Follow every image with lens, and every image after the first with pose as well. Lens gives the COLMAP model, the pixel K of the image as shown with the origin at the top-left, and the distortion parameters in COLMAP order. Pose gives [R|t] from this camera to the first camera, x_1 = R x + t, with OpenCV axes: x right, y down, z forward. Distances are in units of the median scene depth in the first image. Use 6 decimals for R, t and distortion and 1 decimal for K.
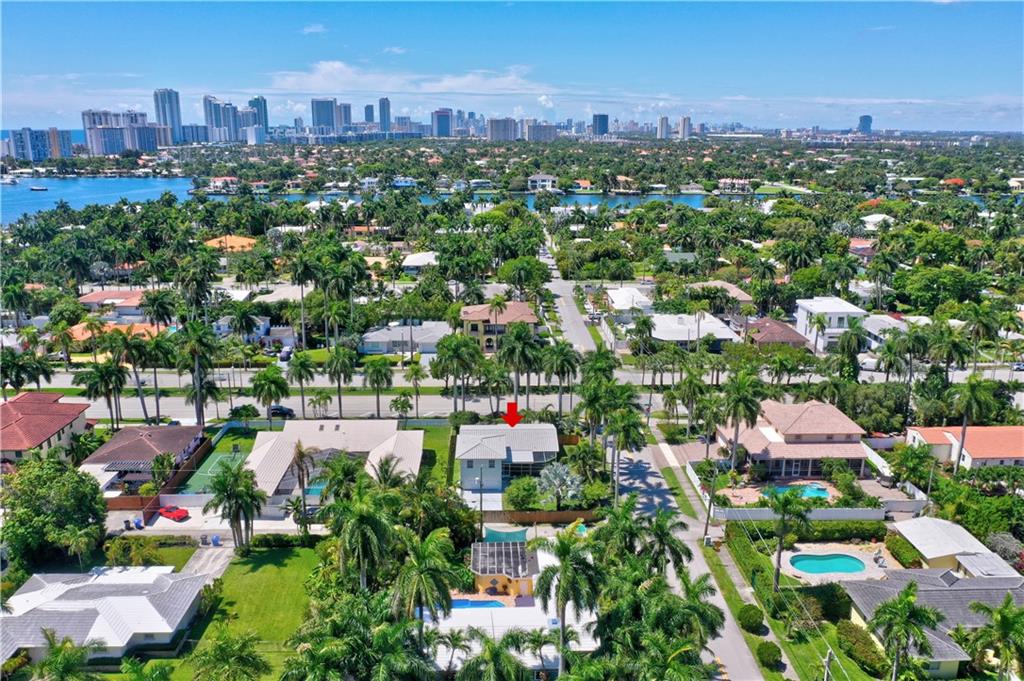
lens RADIAL K [[816.2, 0, 512.0], [0, 816.2, 340.5], [0, 0, 1]] dist [-0.016724, 0.000009]
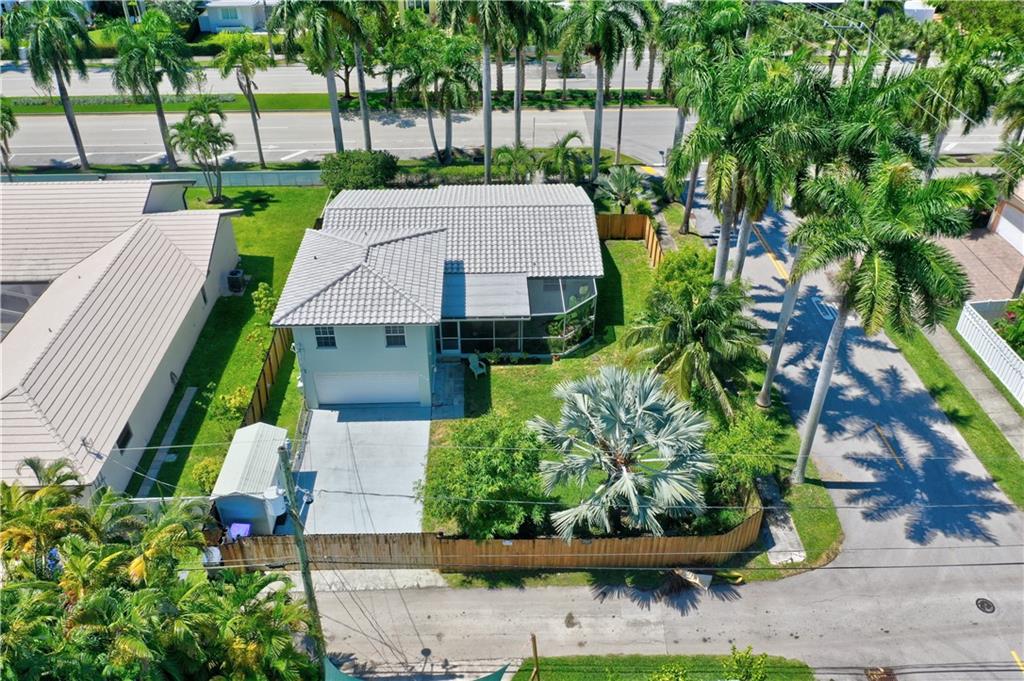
lens RADIAL K [[816.2, 0, 512.0], [0, 816.2, 340.5], [0, 0, 1]] dist [-0.016724, 0.000009]
pose [[0.999996, -0.002956, -0.000187, 0.016771], [0.002850, 0.943237, 0.332107, 0.041329], [-0.000805, -0.332106, 0.943242, 0.592083]]
